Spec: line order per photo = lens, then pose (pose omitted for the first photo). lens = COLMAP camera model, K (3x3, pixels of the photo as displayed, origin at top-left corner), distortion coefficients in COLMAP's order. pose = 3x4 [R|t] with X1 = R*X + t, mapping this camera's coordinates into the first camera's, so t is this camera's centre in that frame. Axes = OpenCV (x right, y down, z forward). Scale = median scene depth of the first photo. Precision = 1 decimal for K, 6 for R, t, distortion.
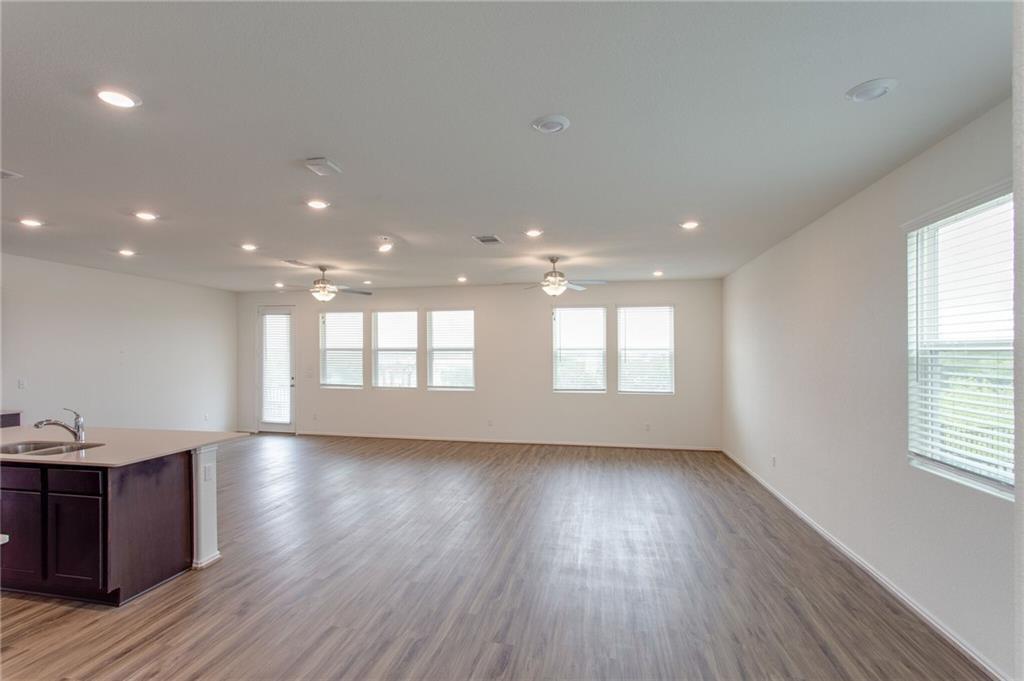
lens RADIAL K [[486.3, 0, 504.5], [0, 486.3, 347.0], [0, 0, 1]] dist [0.000622, 0.000290]
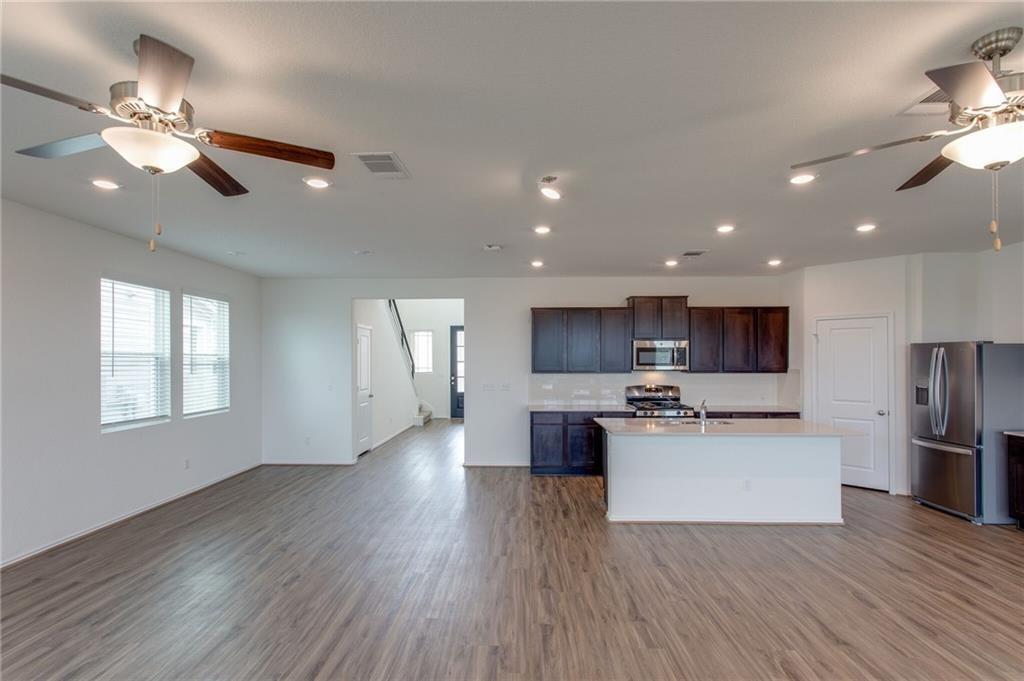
lens RADIAL K [[495.1, 0, 501.5], [0, 495.1, 360.1], [0, 0, 1]] dist [-0.001280, 0.001112]
pose [[-0.987611, -0.003594, -0.156879, -0.045486], [-0.002038, 0.999947, -0.010073, 0.012610], [0.156907, -0.009629, -0.987566, 0.985062]]
